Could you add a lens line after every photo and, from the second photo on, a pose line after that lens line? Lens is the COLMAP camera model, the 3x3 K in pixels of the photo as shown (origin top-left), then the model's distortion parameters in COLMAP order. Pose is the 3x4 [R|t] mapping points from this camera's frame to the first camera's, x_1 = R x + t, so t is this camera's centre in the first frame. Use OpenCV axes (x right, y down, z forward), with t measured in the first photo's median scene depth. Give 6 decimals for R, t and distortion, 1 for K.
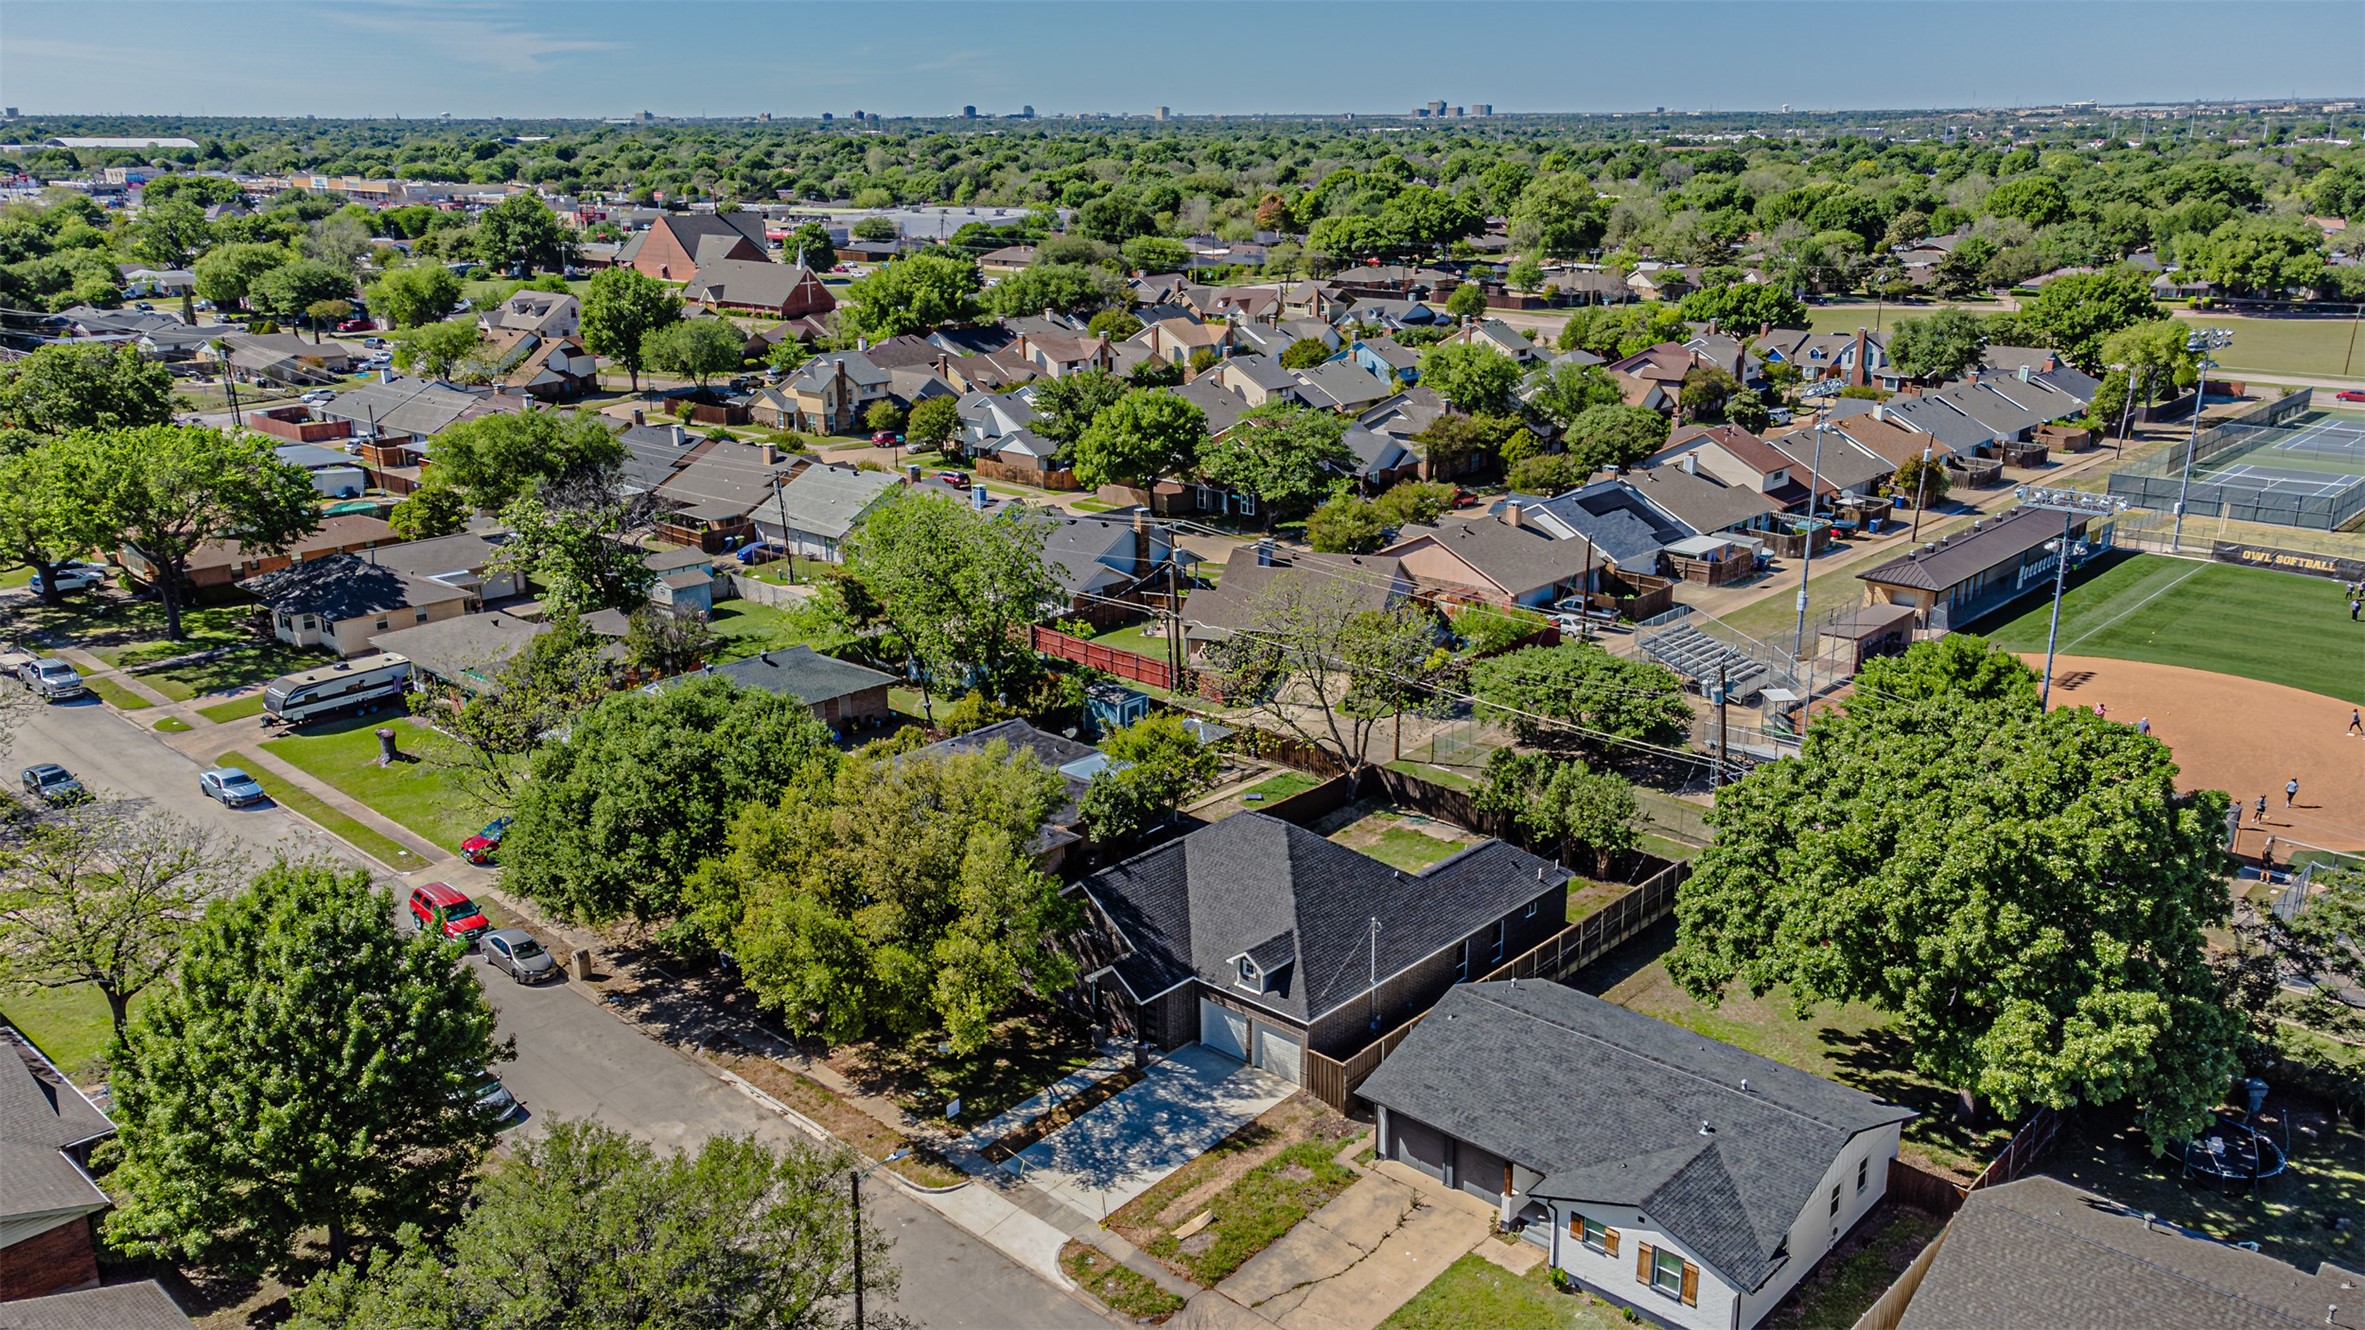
lens RADIAL K [[1753.8, 0, 1182.5], [0, 1753.8, 665.0], [0, 0, 1]] dist [0.047603, 0.006364]
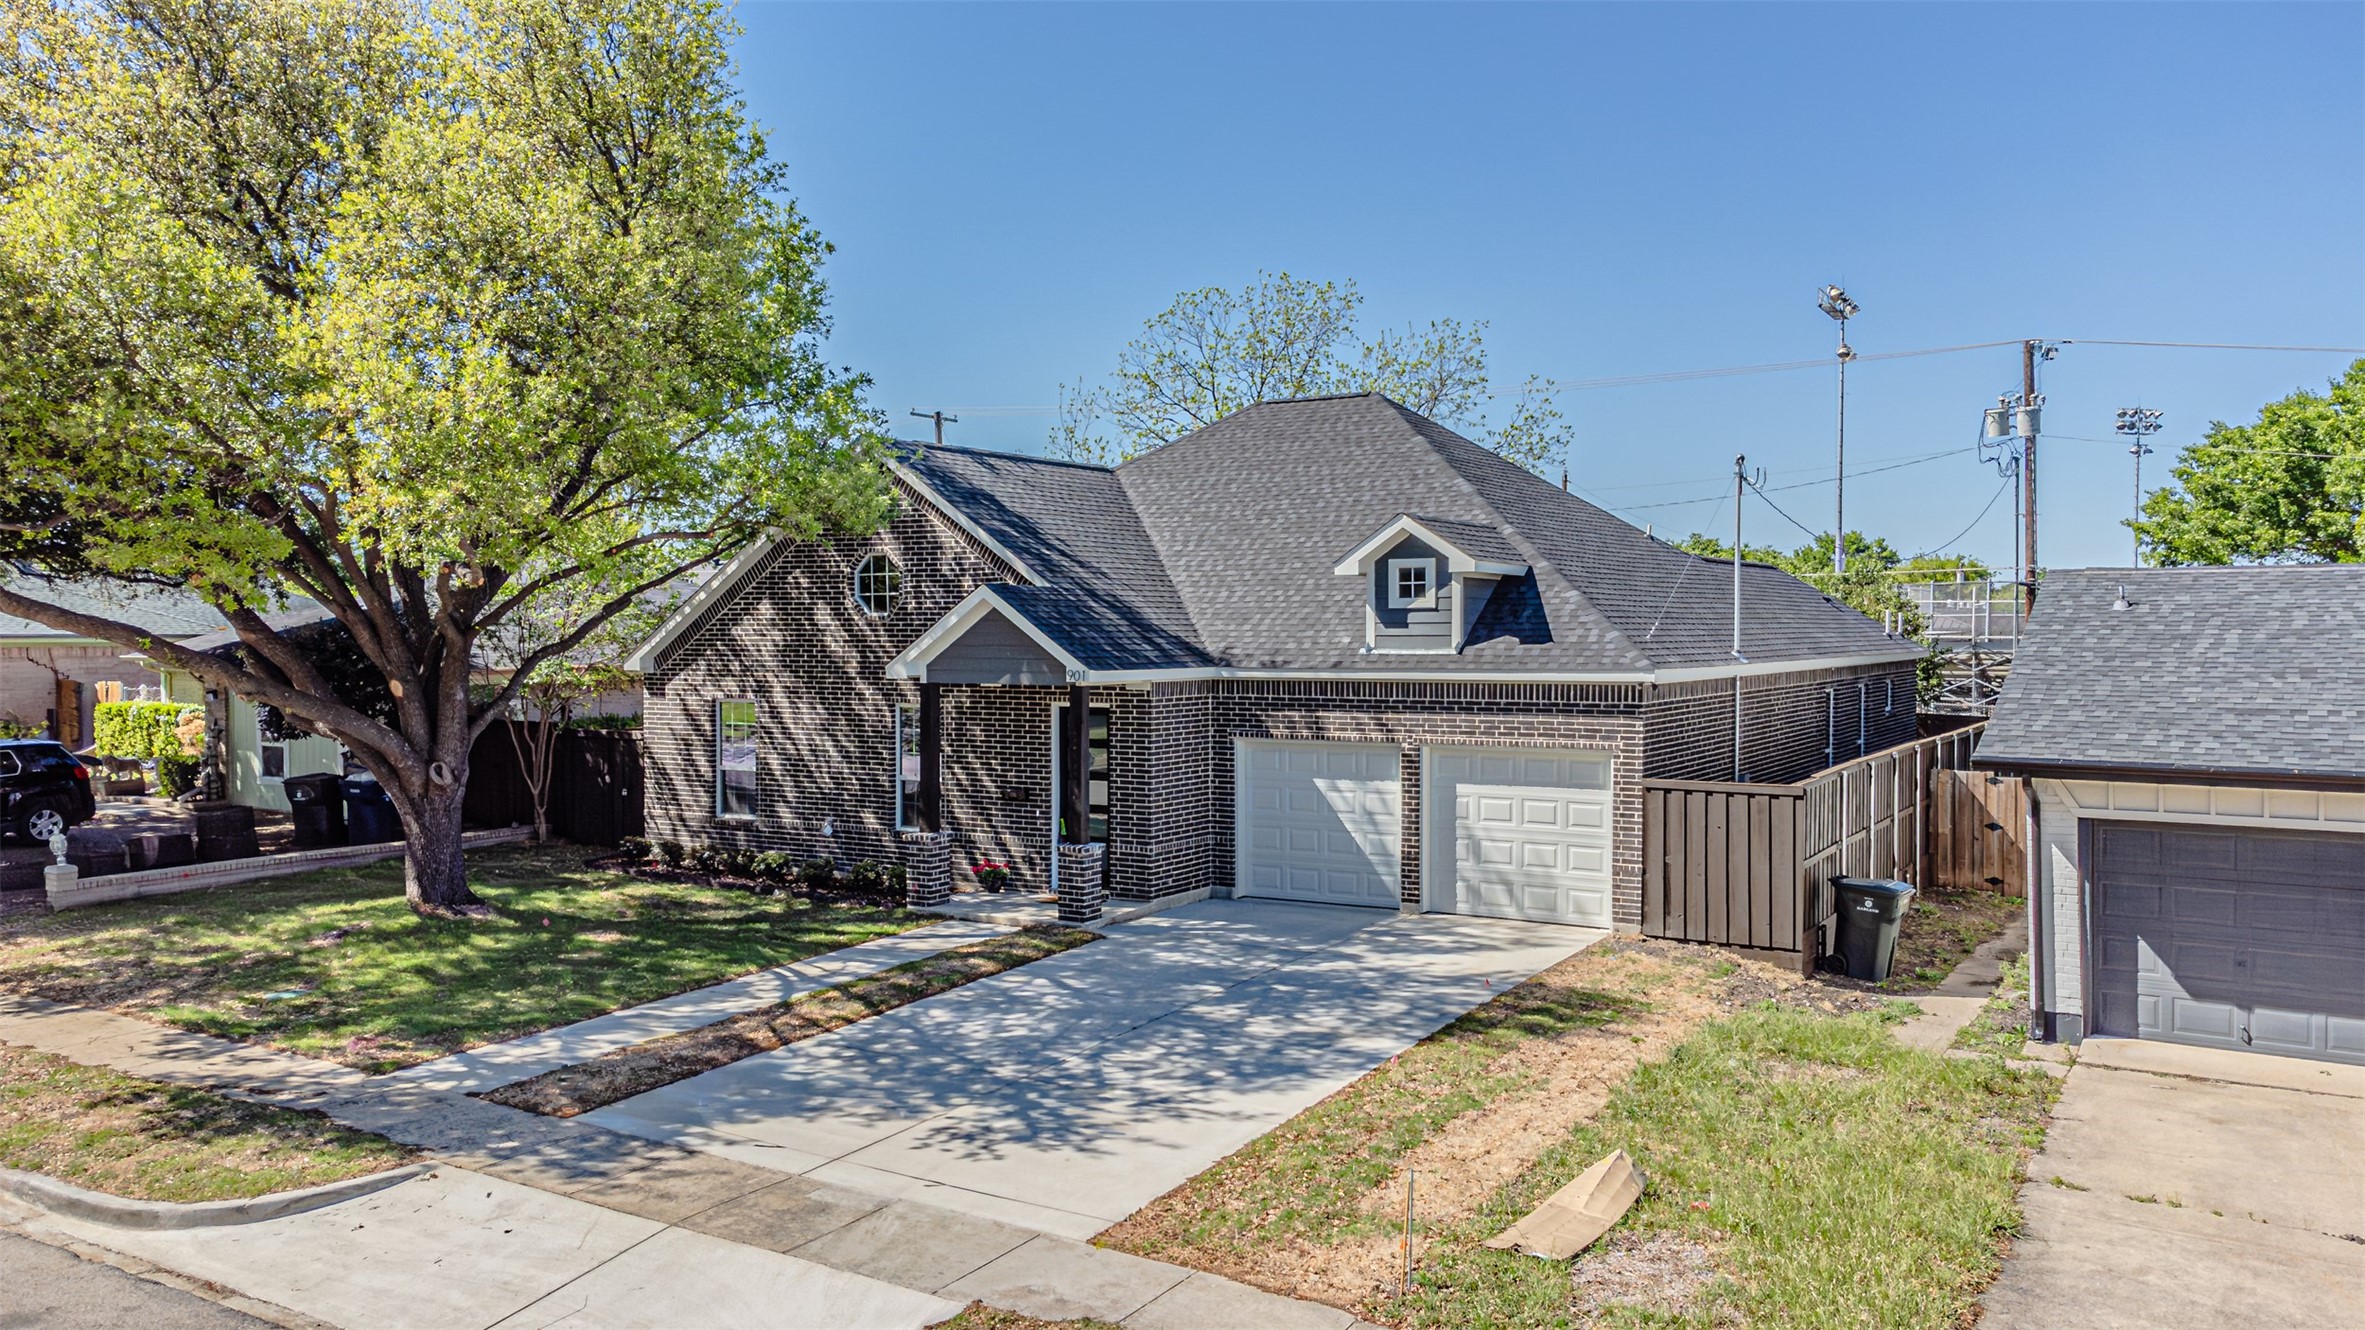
lens RADIAL K [[1753.8, 0, 1182.5], [0, 1753.8, 665.0], [0, 0, 1]] dist [0.047603, 0.006364]
pose [[0.980716, 0.001866, 0.195427, -0.067391], [0.049864, 0.964471, -0.259441, 0.271793], [-0.188968, 0.264182, 0.945780, 0.709558]]
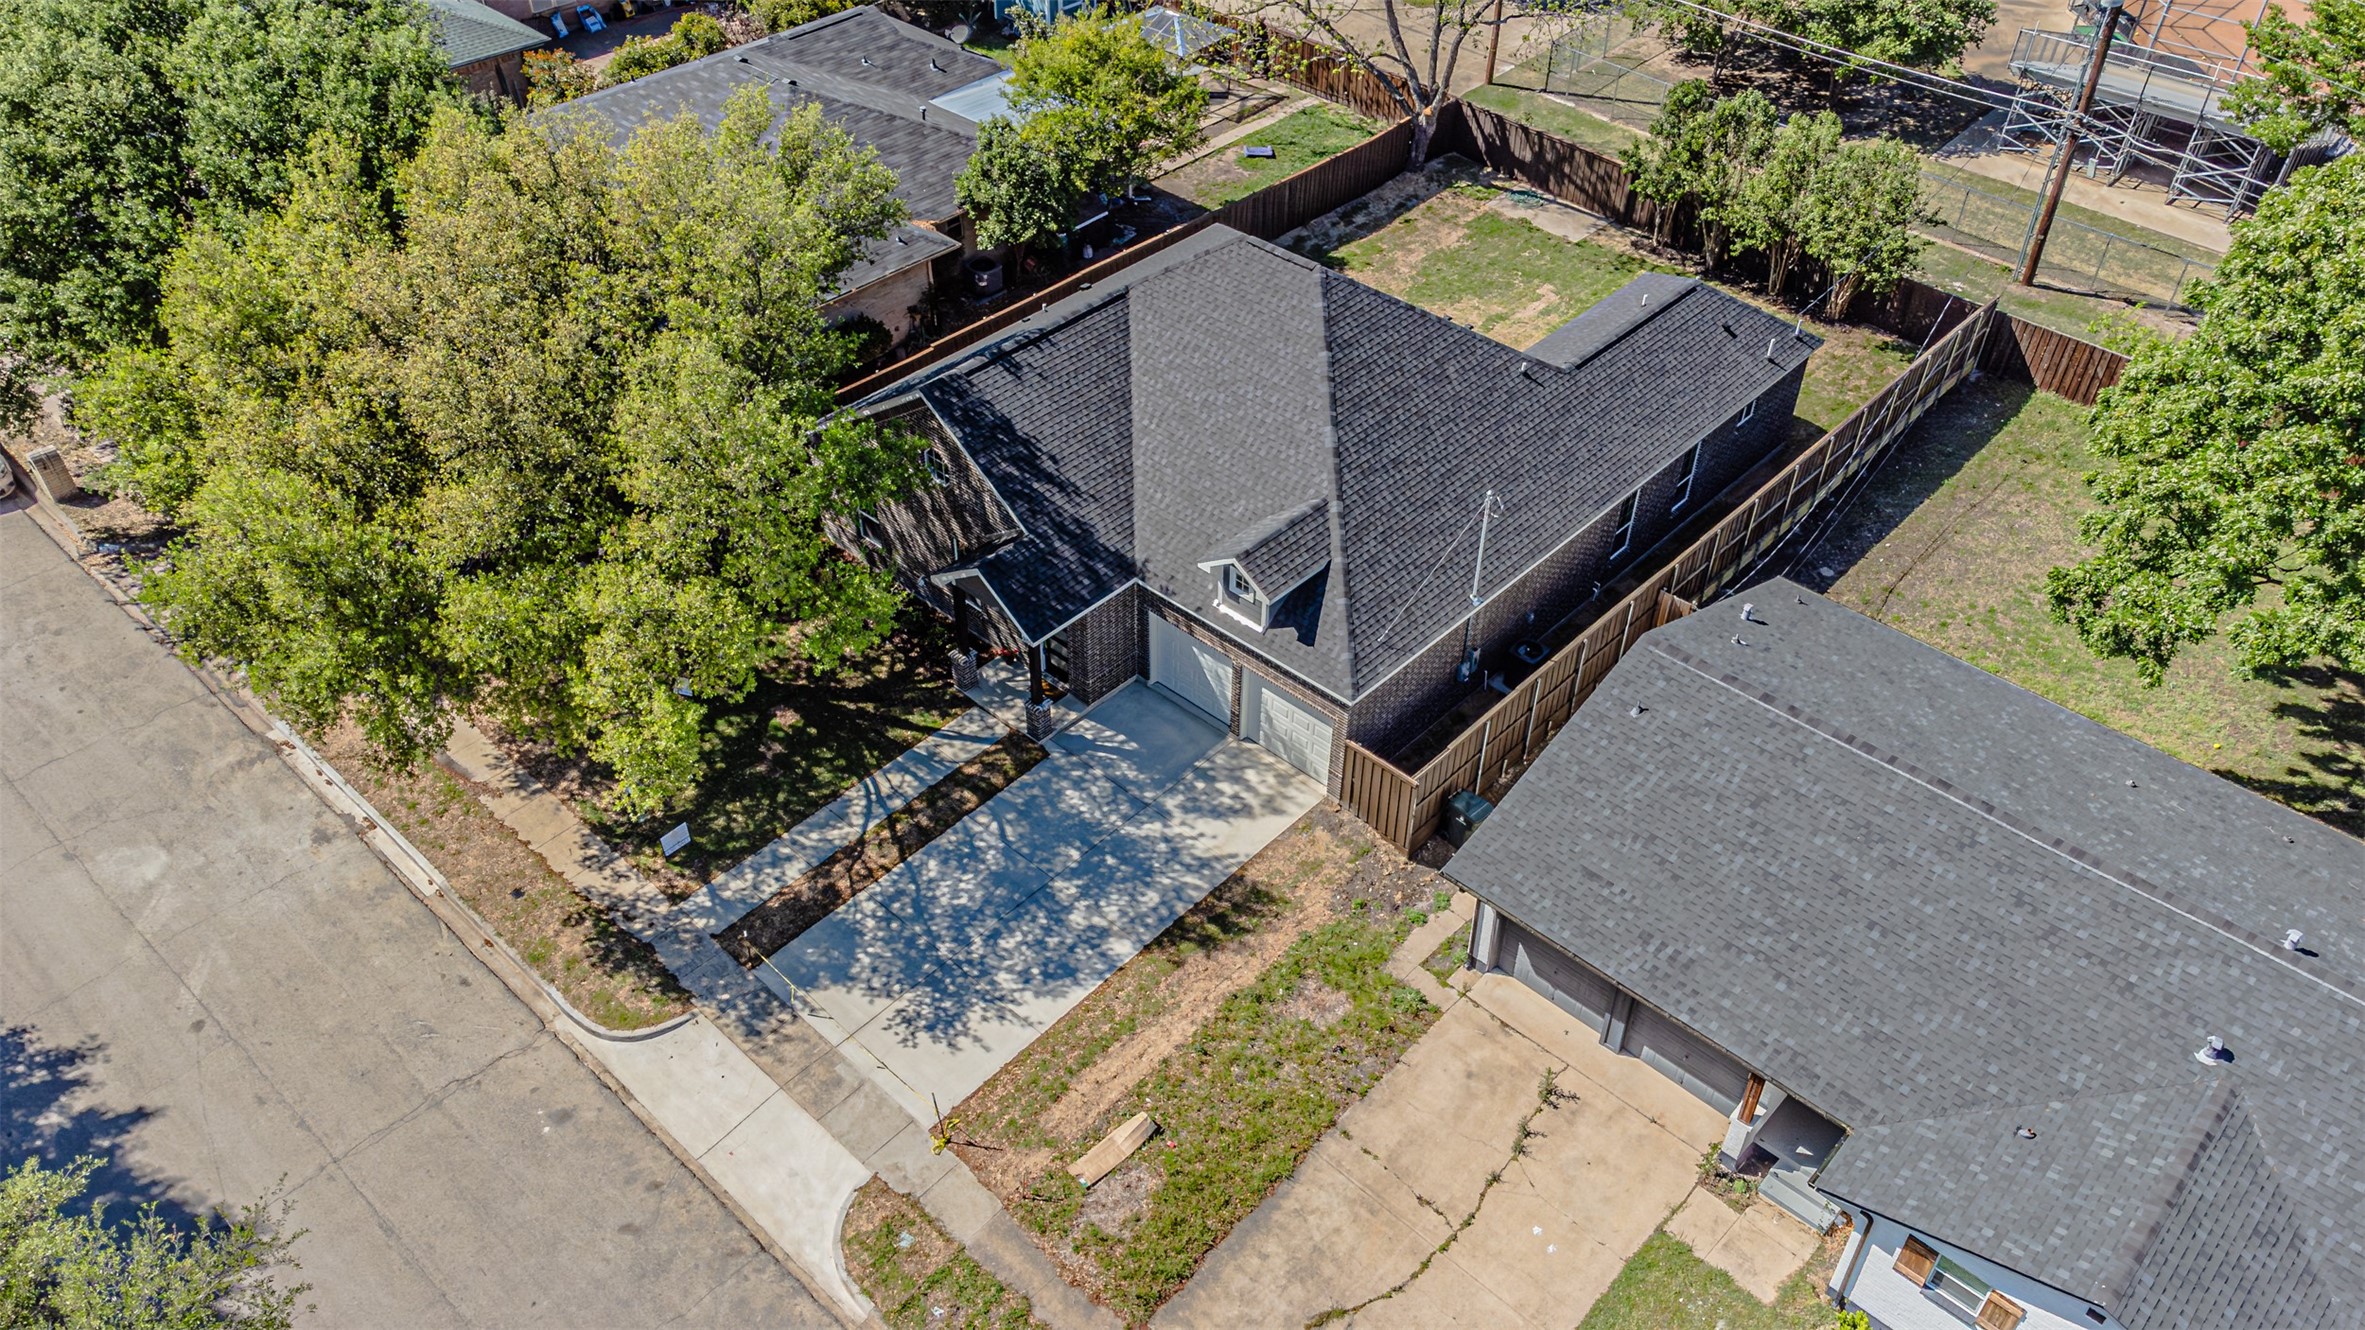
lens RADIAL K [[1753.8, 0, 1182.5], [0, 1753.8, 665.0], [0, 0, 1]] dist [0.047603, 0.006364]
pose [[0.999815, 0.017689, 0.007563, 0.017403], [-0.019237, 0.915180, 0.402586, -0.012710], [0.000200, -0.402657, 0.915351, 0.521580]]
